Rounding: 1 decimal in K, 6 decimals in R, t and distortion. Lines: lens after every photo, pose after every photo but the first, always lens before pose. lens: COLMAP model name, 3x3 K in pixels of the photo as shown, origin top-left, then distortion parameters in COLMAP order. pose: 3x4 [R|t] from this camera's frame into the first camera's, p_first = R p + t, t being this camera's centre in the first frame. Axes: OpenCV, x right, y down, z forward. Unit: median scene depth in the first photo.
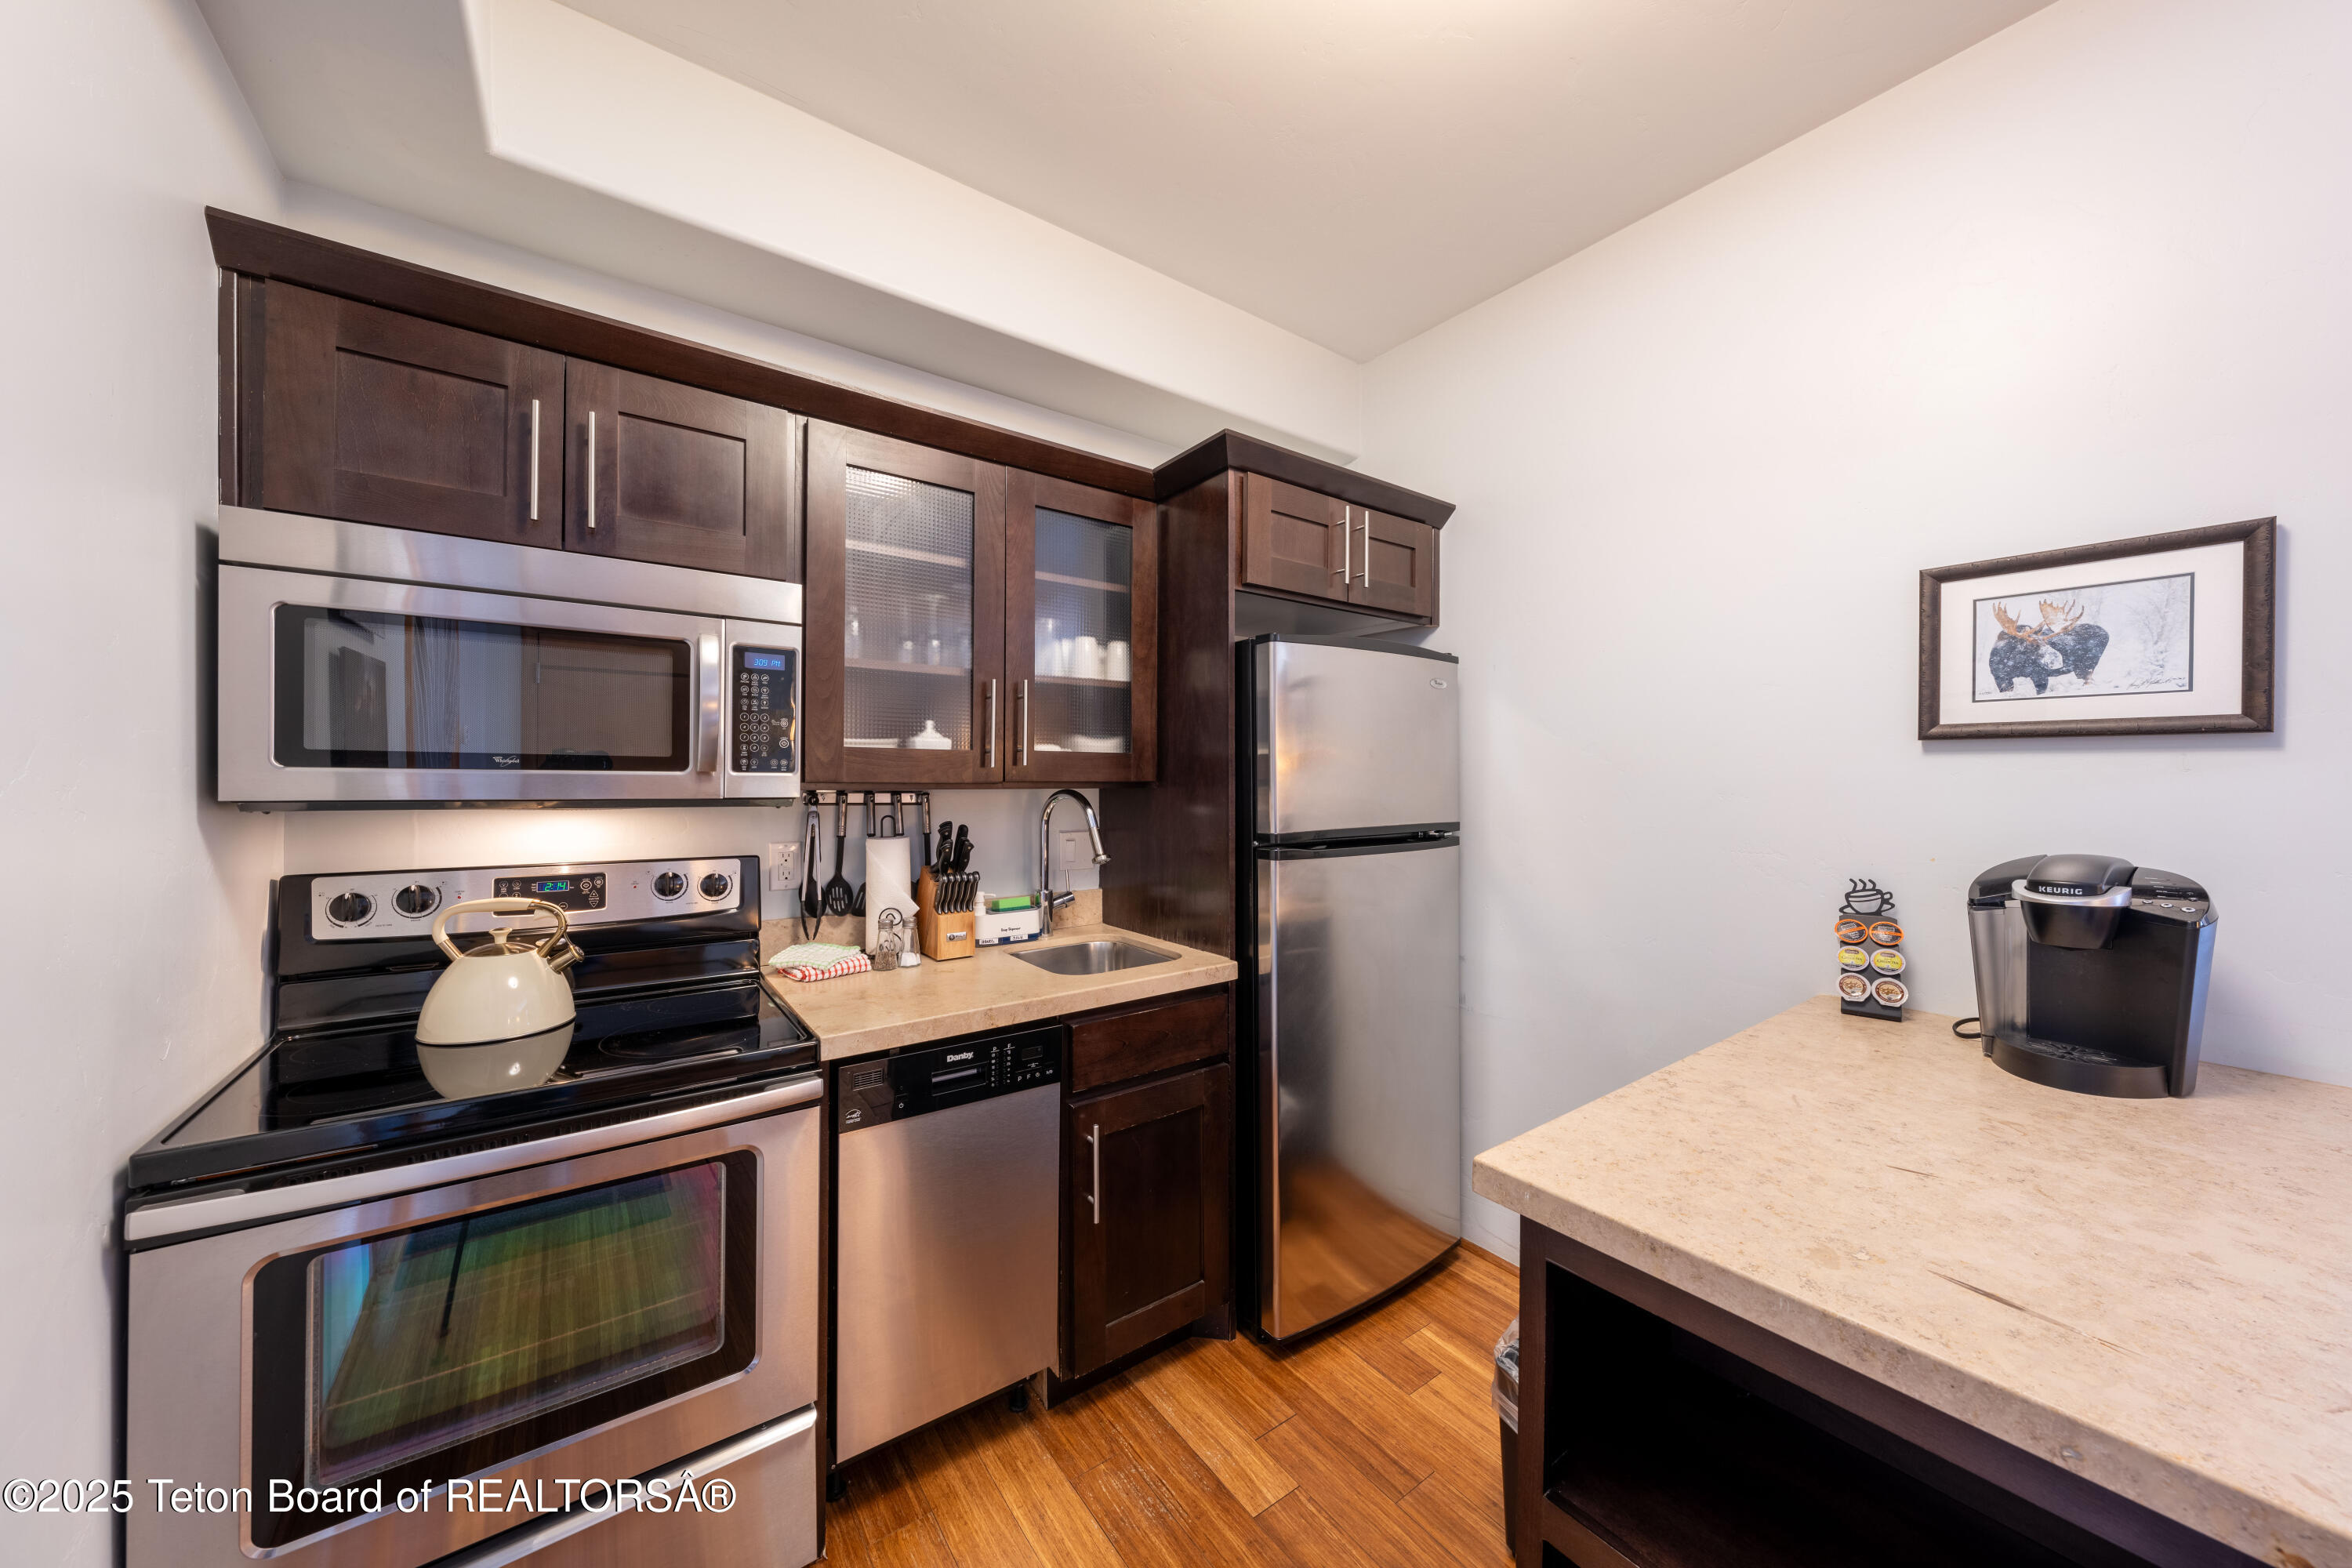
lens RADIAL K [[817.7, 0, 1177.9], [0, 817.7, 780.0], [0, 0, 1]] dist [-0.001766, -0.000096]
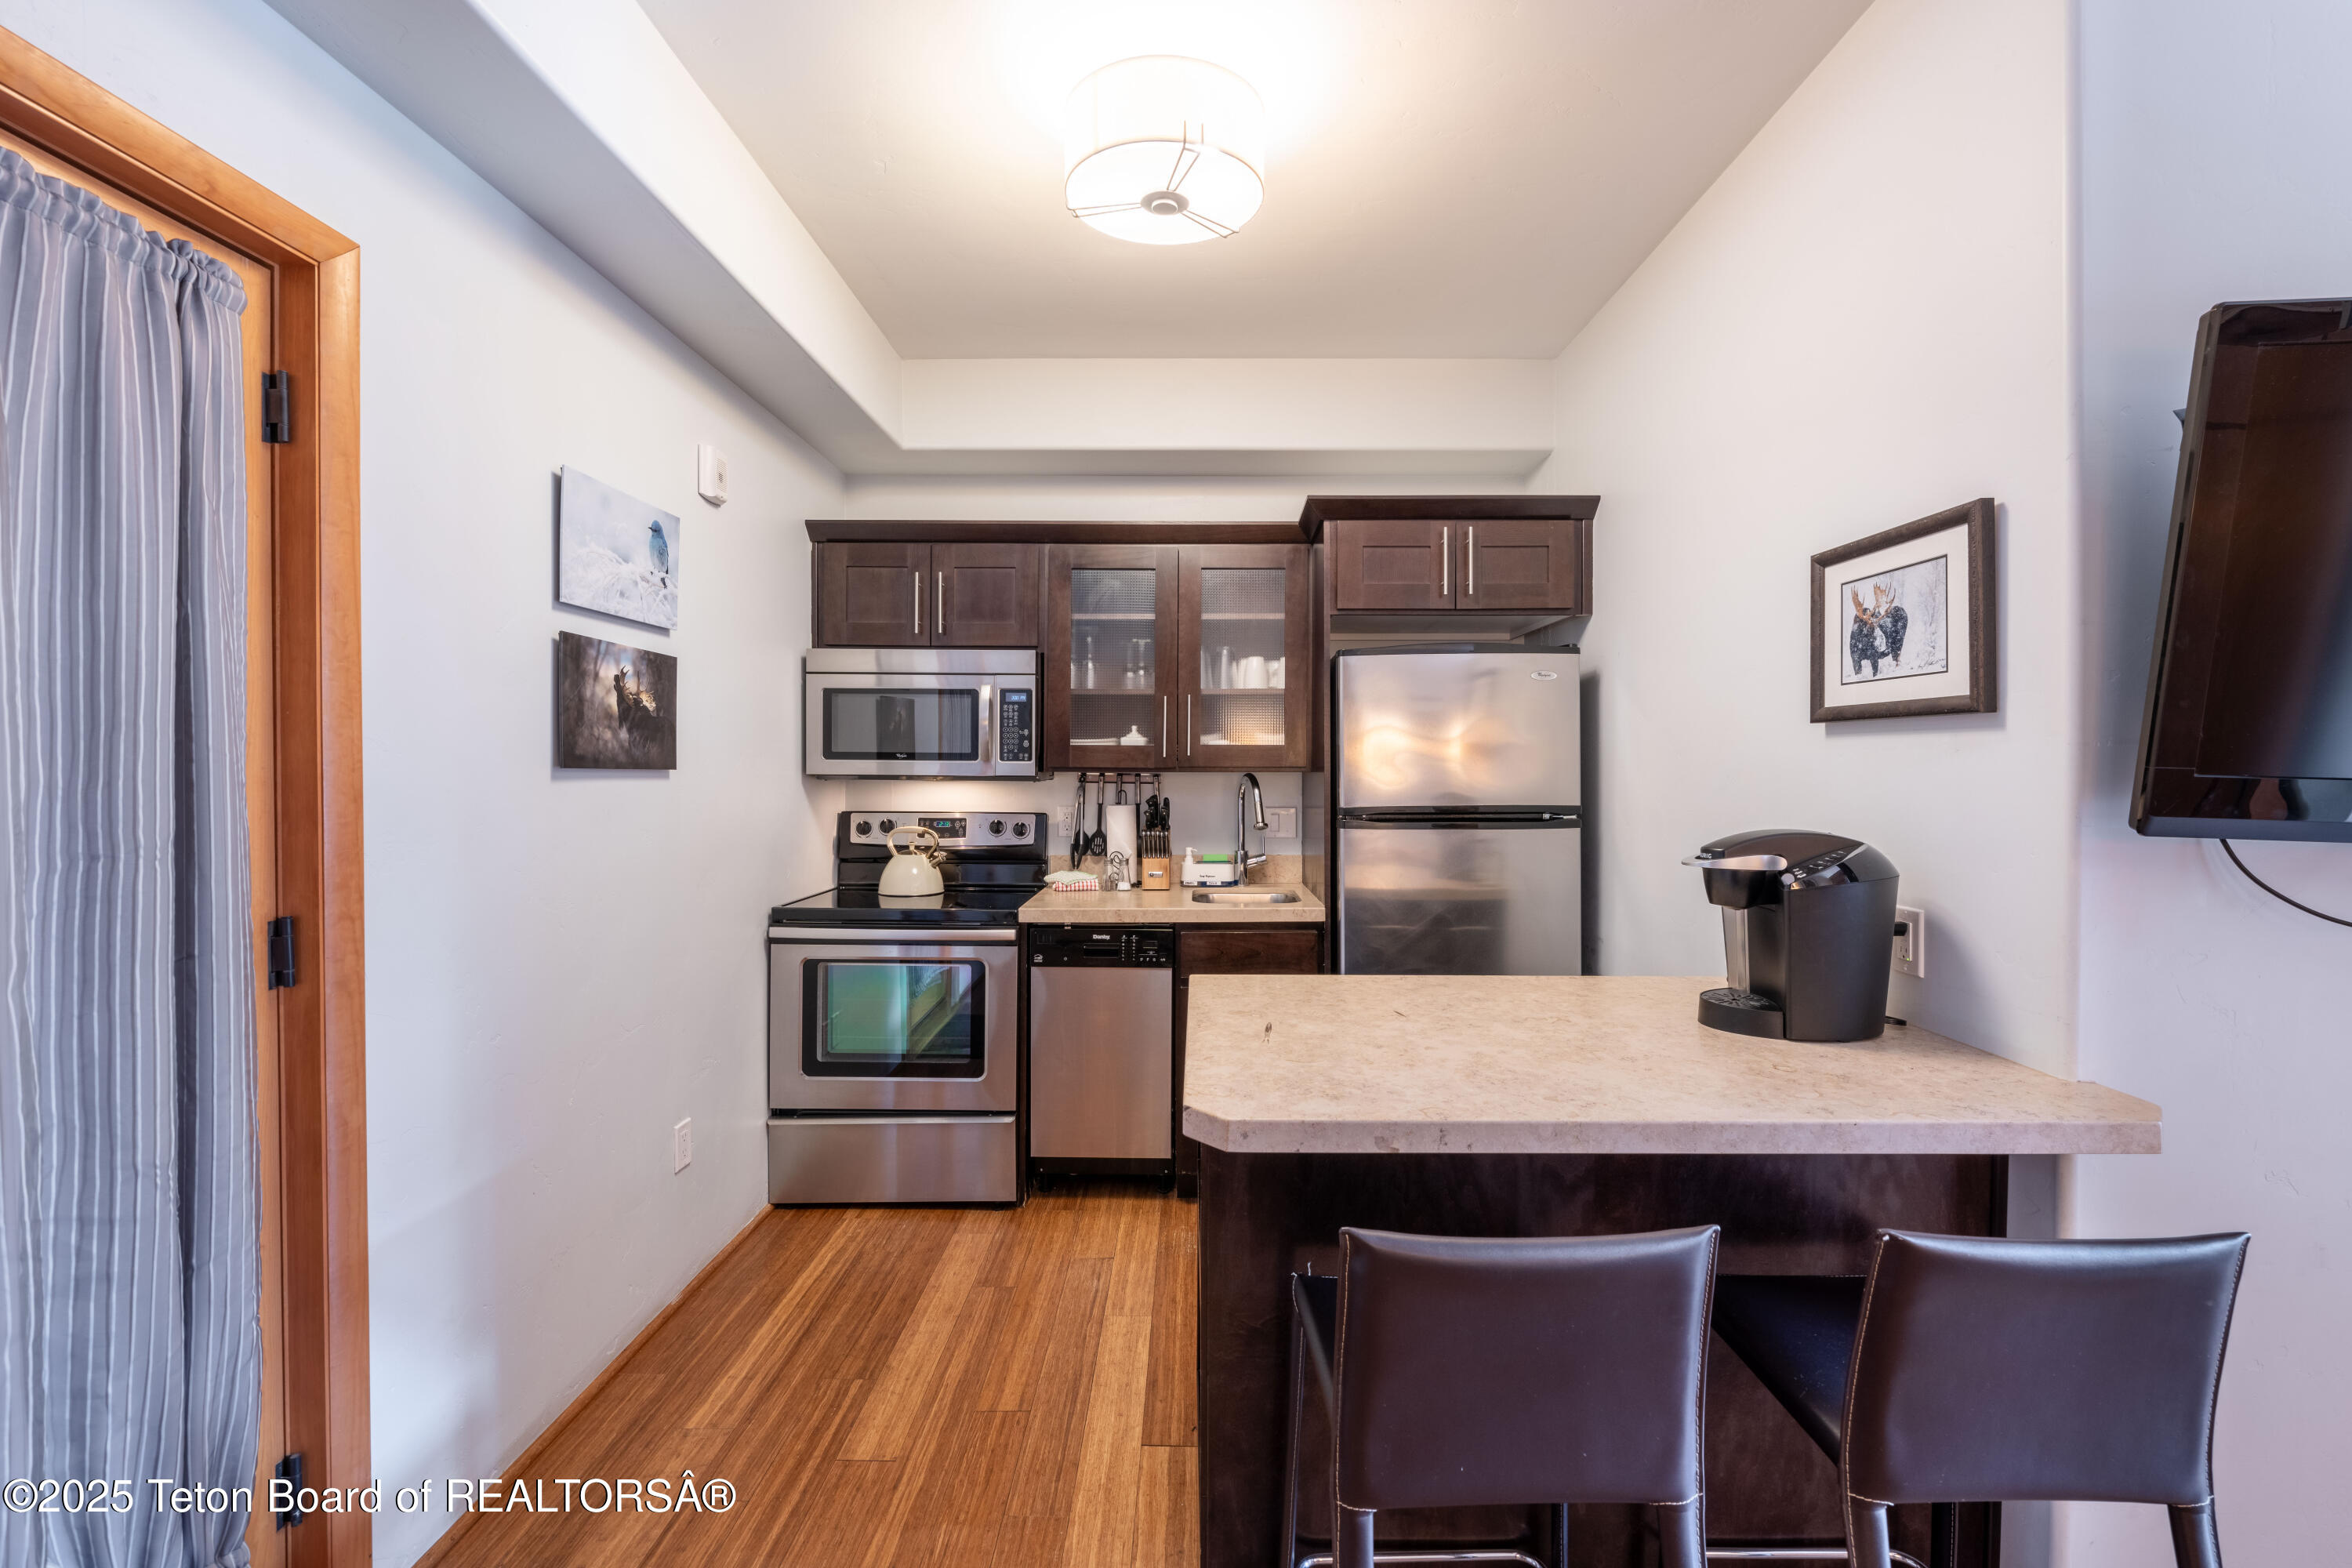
lens RADIAL K [[973.2, 0, 1181.7], [0, 973.2, 770.0], [0, 0, 1]] dist [0.001074, 0.000037]
pose [[0.800158, 0.000080, -0.599789, 1.037534], [-0.000983, 0.999999, -0.001178, 0.011971], [0.599788, 0.001532, 0.800157, -0.451508]]
